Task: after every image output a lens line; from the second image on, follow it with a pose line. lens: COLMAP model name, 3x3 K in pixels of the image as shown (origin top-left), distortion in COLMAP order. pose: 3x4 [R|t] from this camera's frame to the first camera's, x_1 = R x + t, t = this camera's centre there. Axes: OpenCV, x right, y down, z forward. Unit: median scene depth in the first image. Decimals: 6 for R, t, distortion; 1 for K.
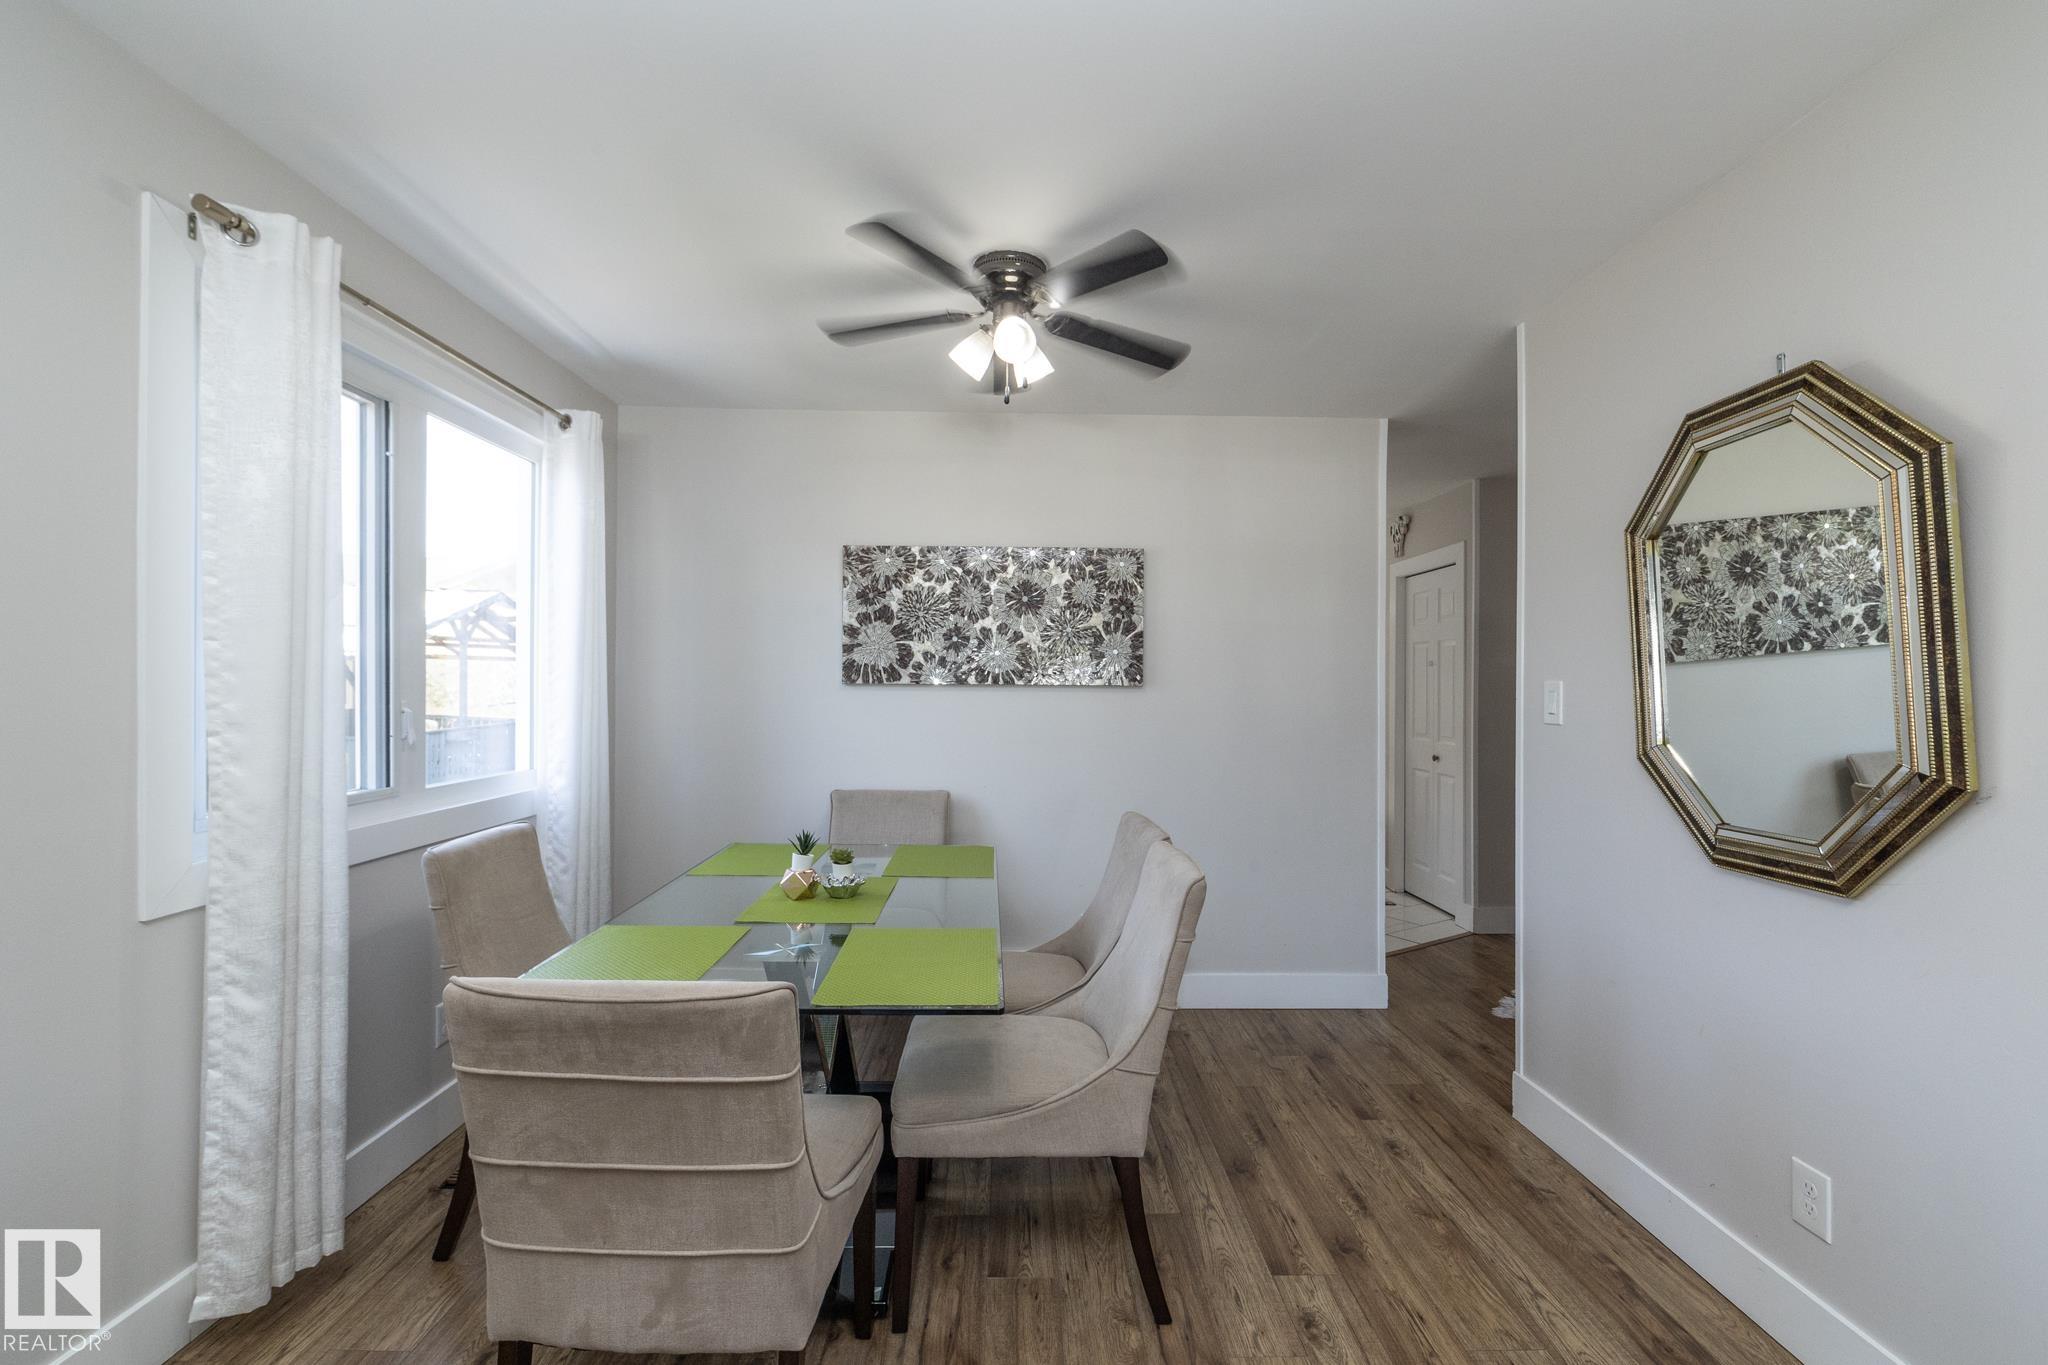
lens RADIAL K [[866.0, 0, 1025.7], [0, 866.0, 683.7], [0, 0, 1]] dist [-0.001395, -0.000306]
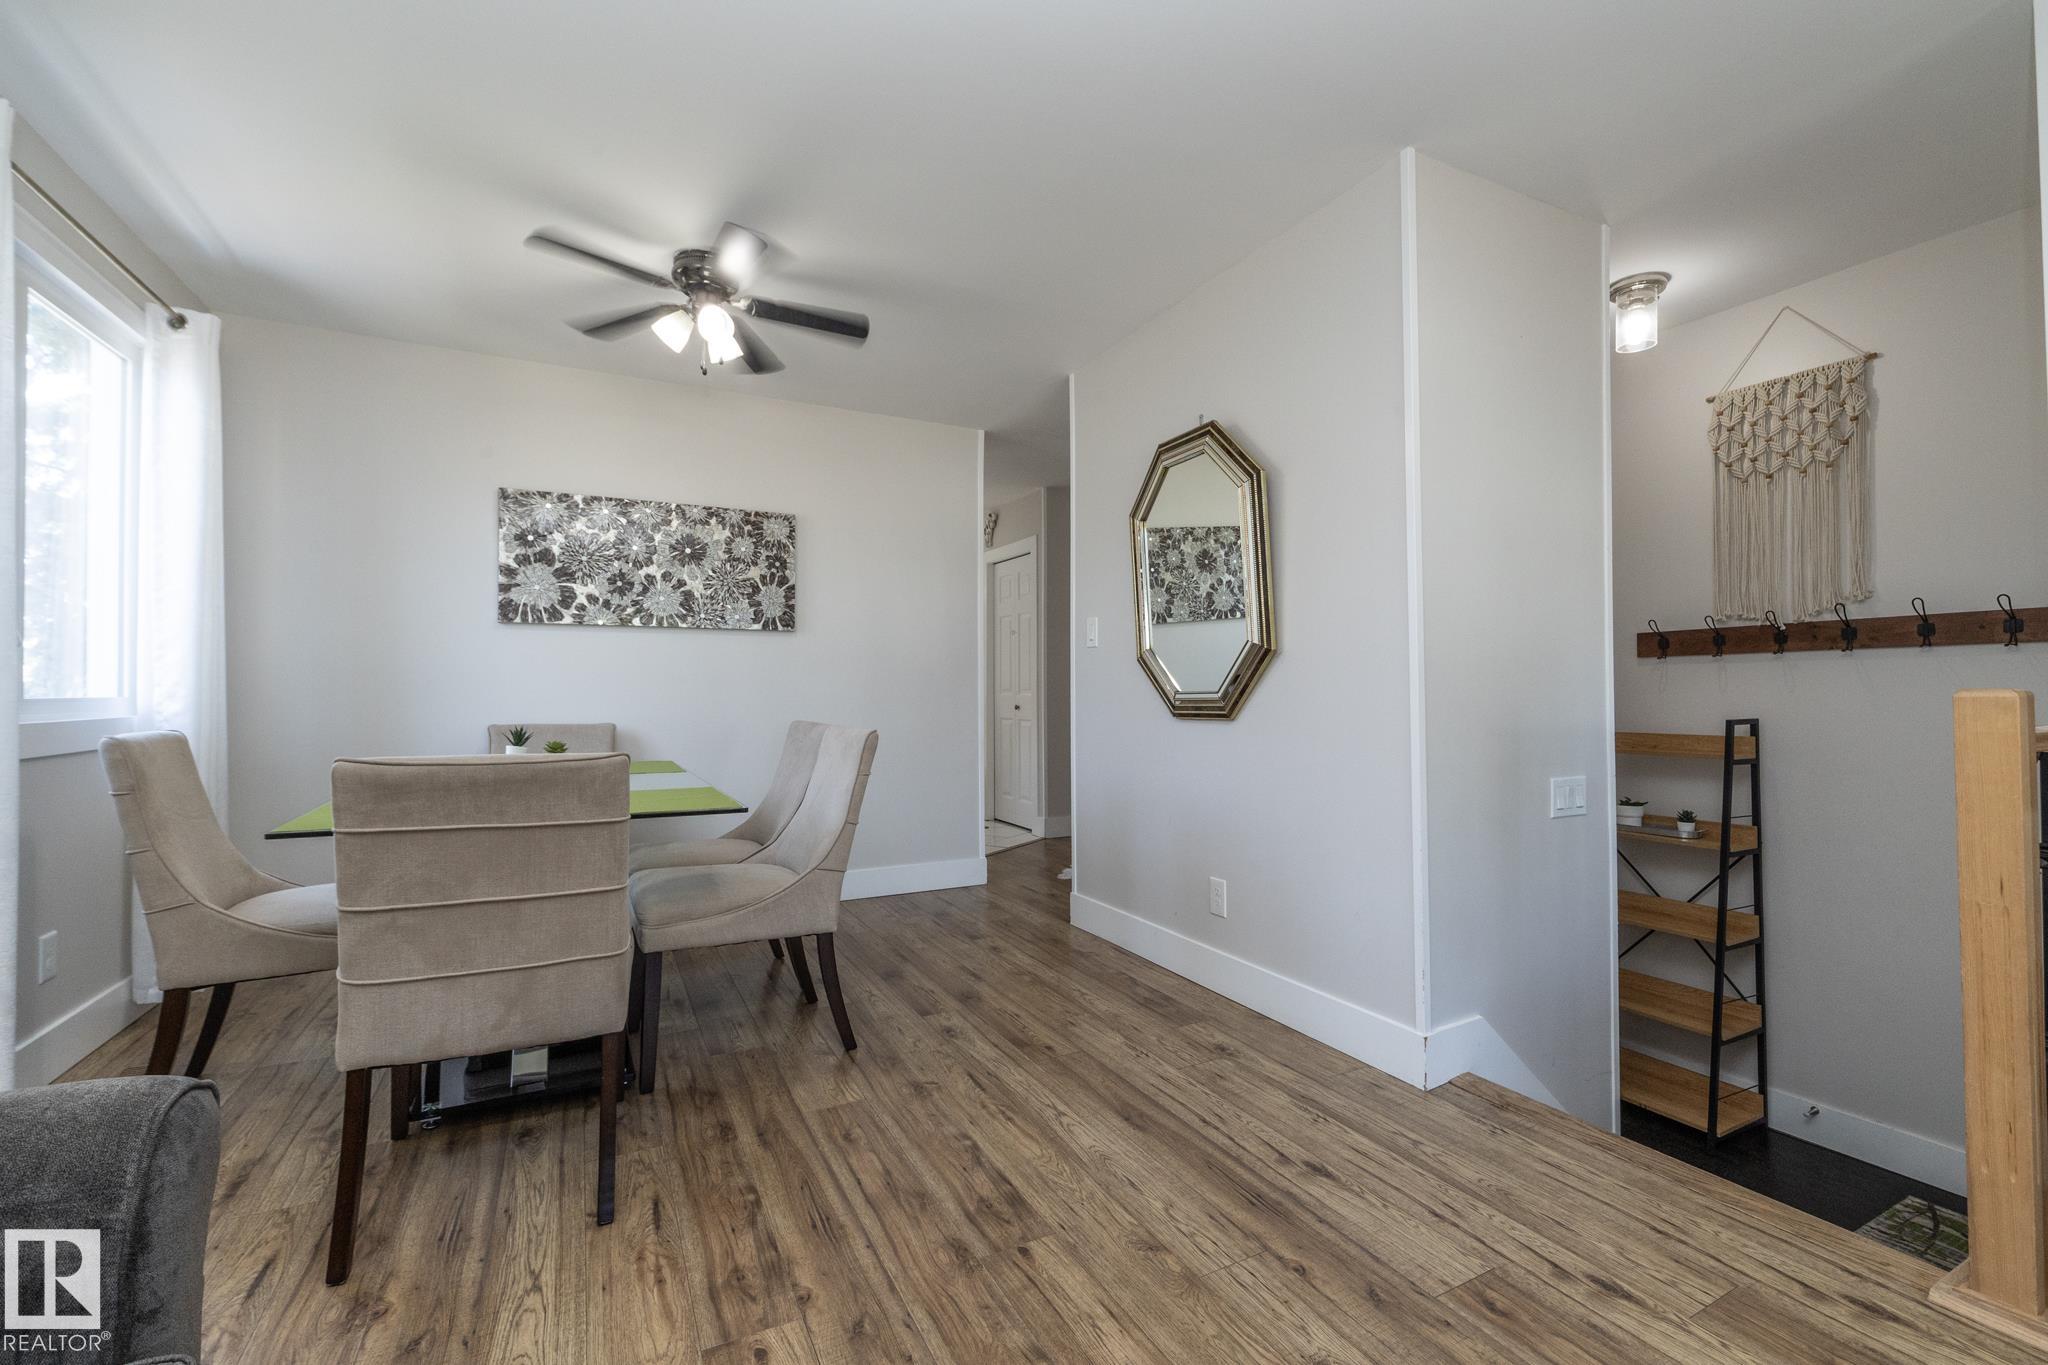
lens RADIAL K [[866.0, 0, 1025.7], [0, 866.0, 683.7], [0, 0, 1]] dist [-0.001395, -0.000306]
pose [[0.896540, -0.004354, 0.442942, -0.106502], [0.006155, 0.999978, -0.002628, 0.080059], [-0.442921, 0.005083, 0.896546, -0.198289]]
